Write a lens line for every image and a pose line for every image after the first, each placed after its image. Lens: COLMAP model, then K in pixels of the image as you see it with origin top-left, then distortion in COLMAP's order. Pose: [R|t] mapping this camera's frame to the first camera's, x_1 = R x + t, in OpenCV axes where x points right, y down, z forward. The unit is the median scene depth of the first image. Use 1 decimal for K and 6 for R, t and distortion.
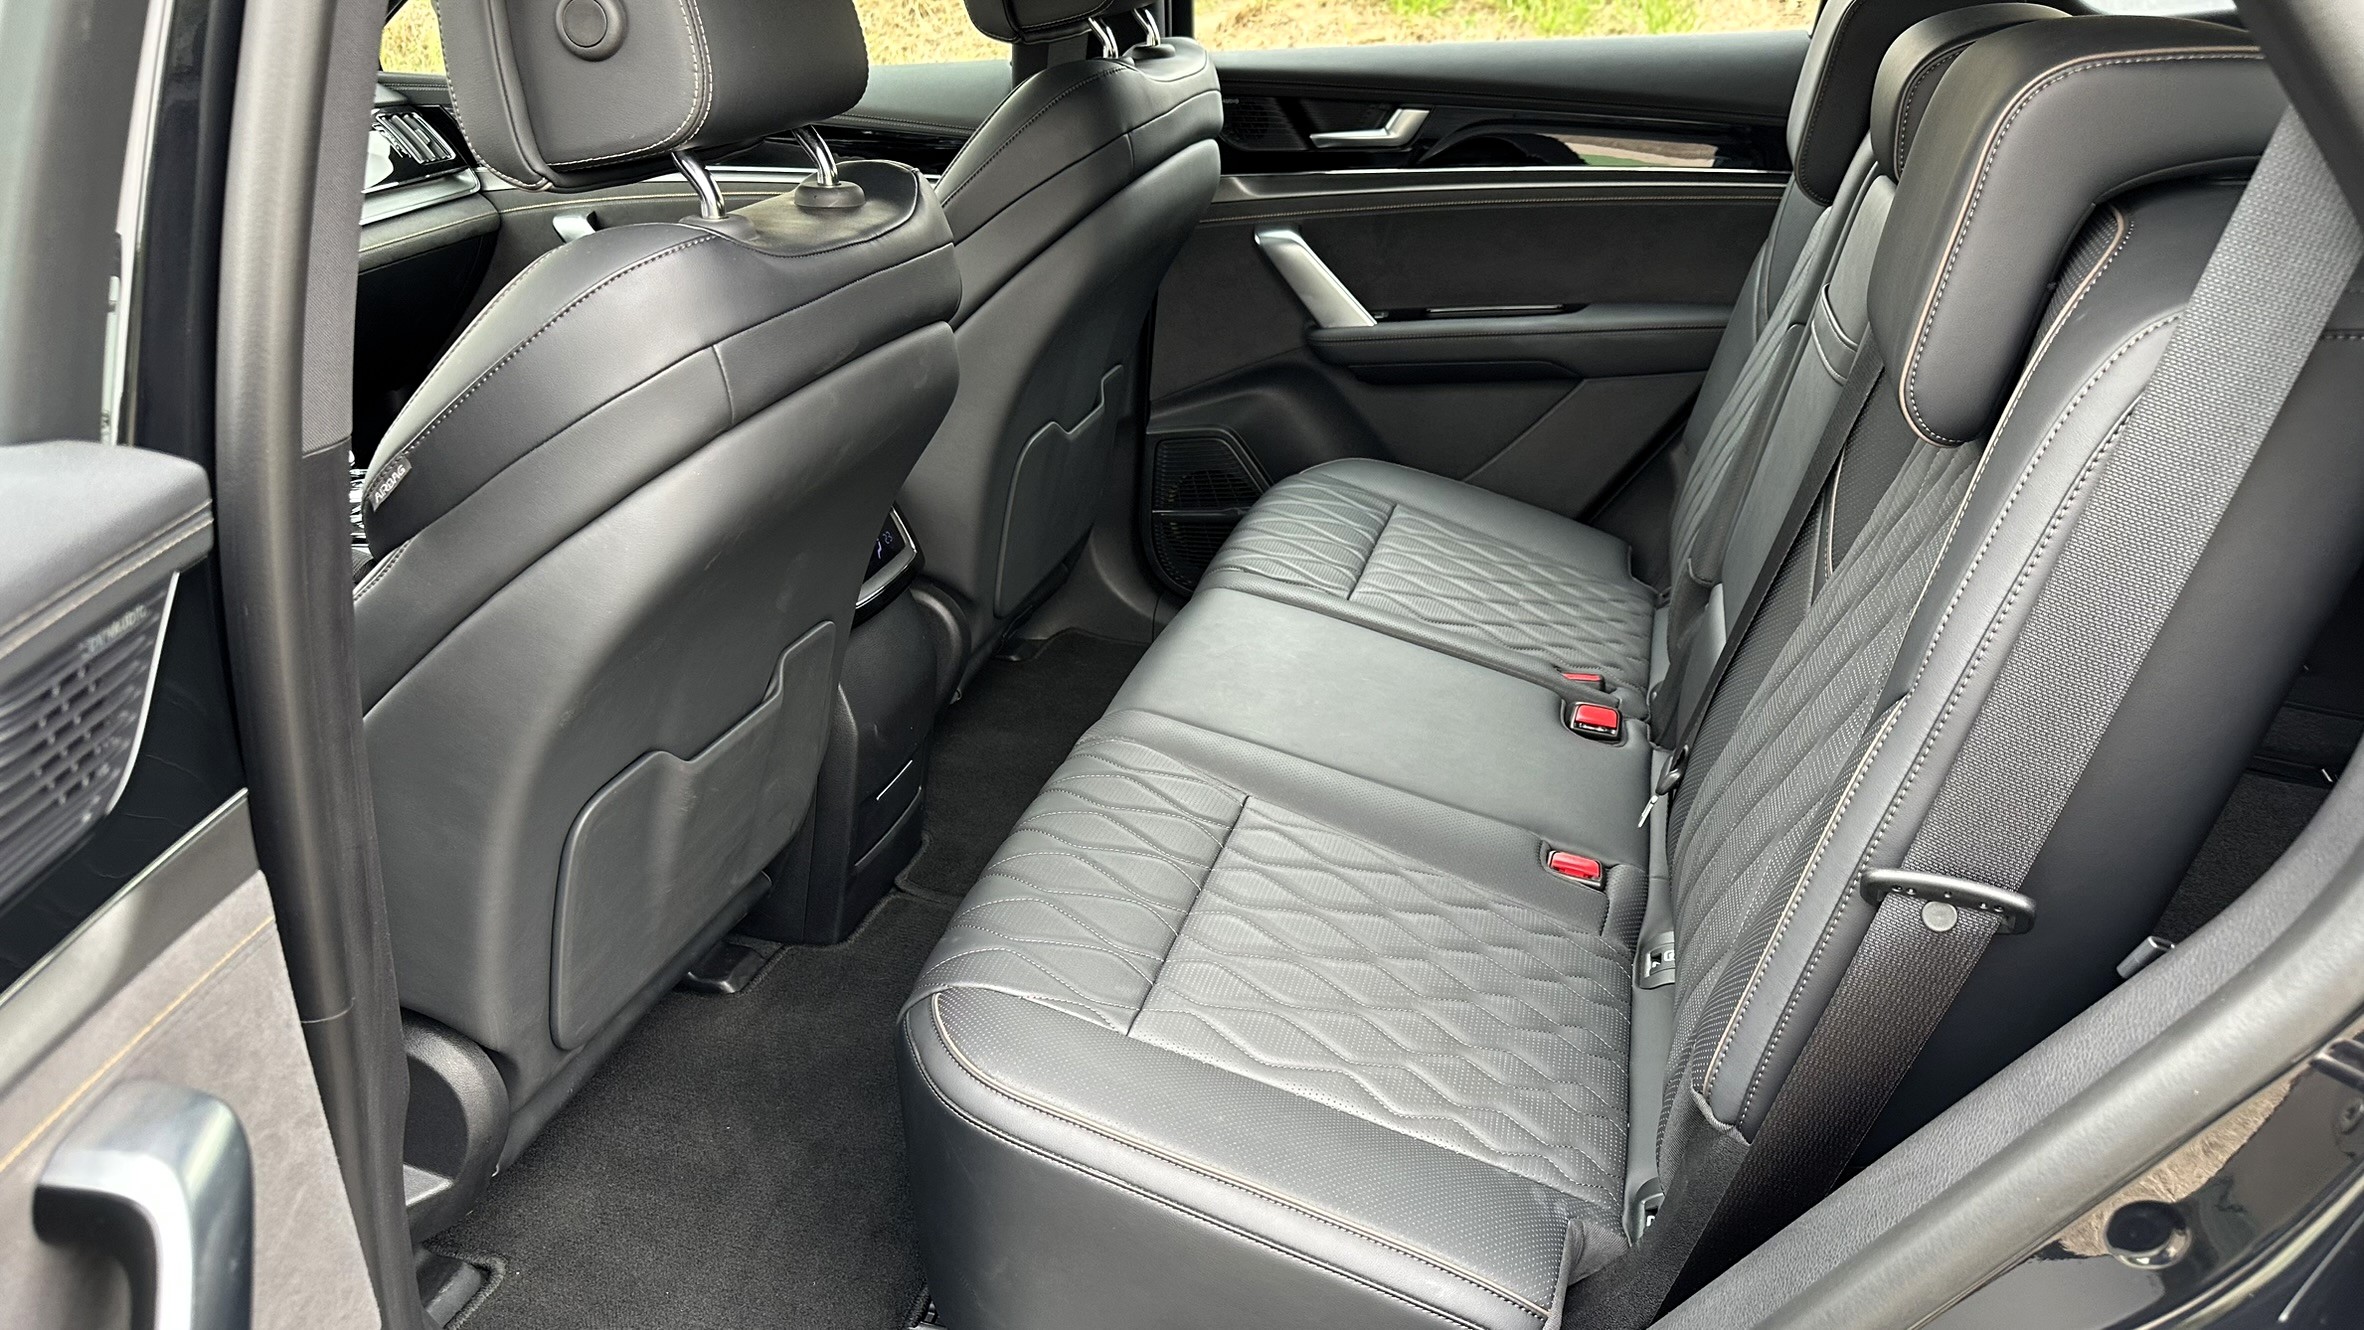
lens RADIAL K [[1666.6, 0, 1198.1], [0, 1666.6, 650.1], [0, 0, 1]] dist [0.217293, -0.515611]
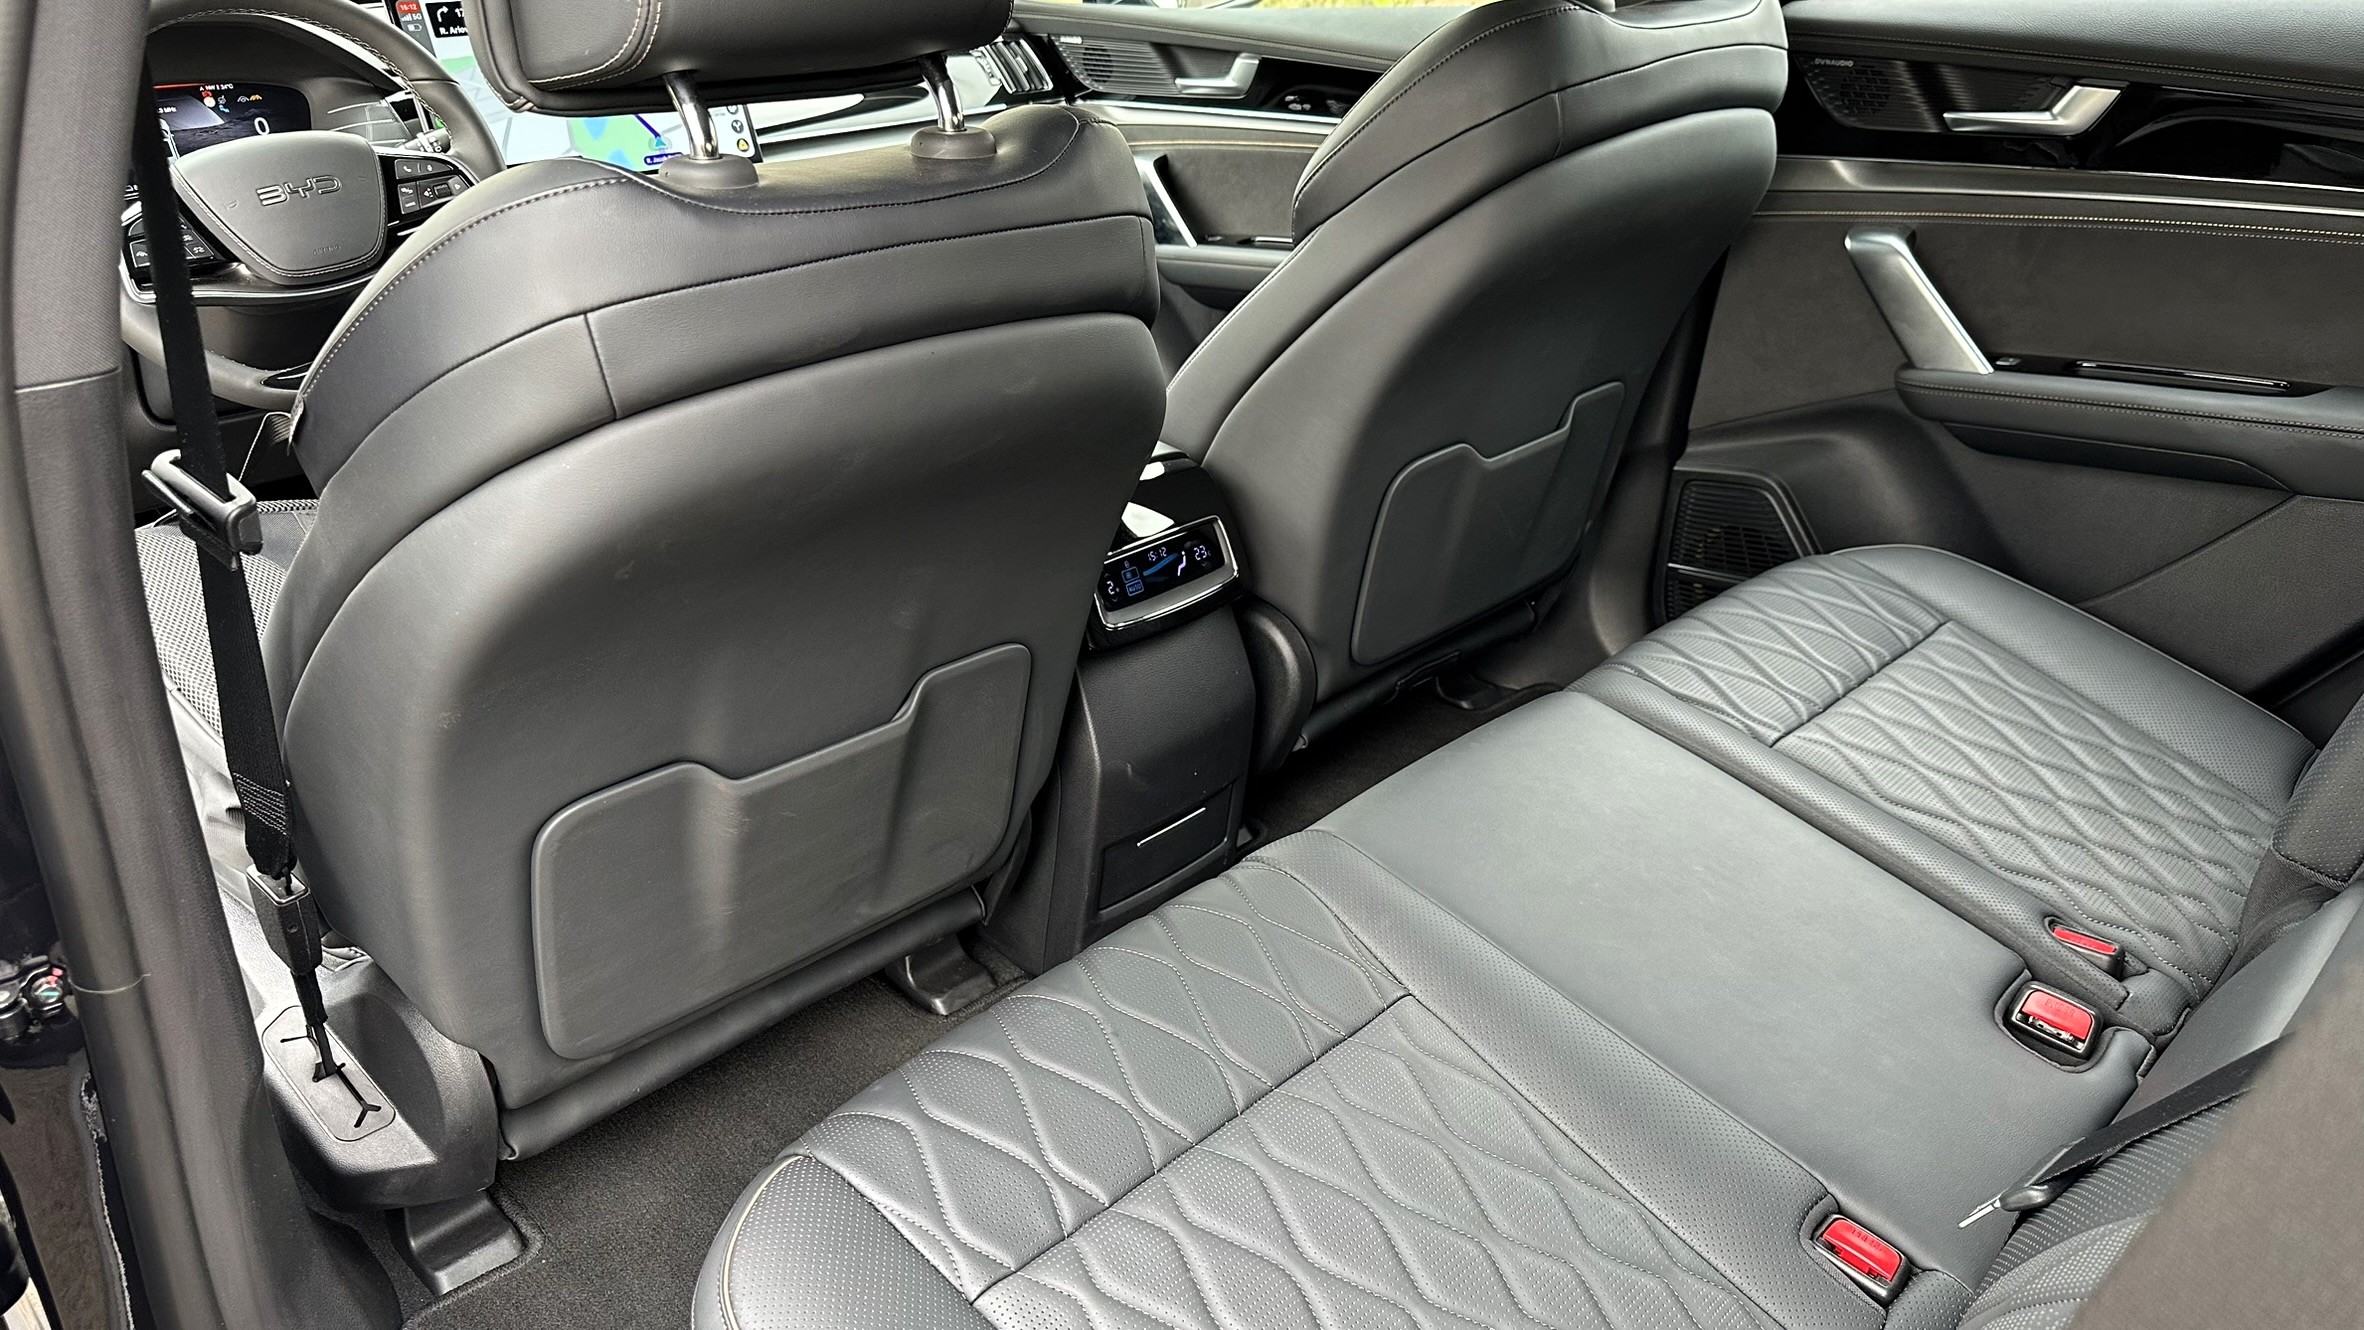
lens RADIAL K [[1665.2, 0, 1184.3], [0, 1665.2, 641.3], [0, 0, 1]] dist [0.069420, -0.132792]
pose [[0.866028, 0.203116, -0.456881, 0.173898], [-0.193416, 0.978724, 0.068486, -0.067748], [0.461071, 0.029057, 0.886888, 0.213075]]
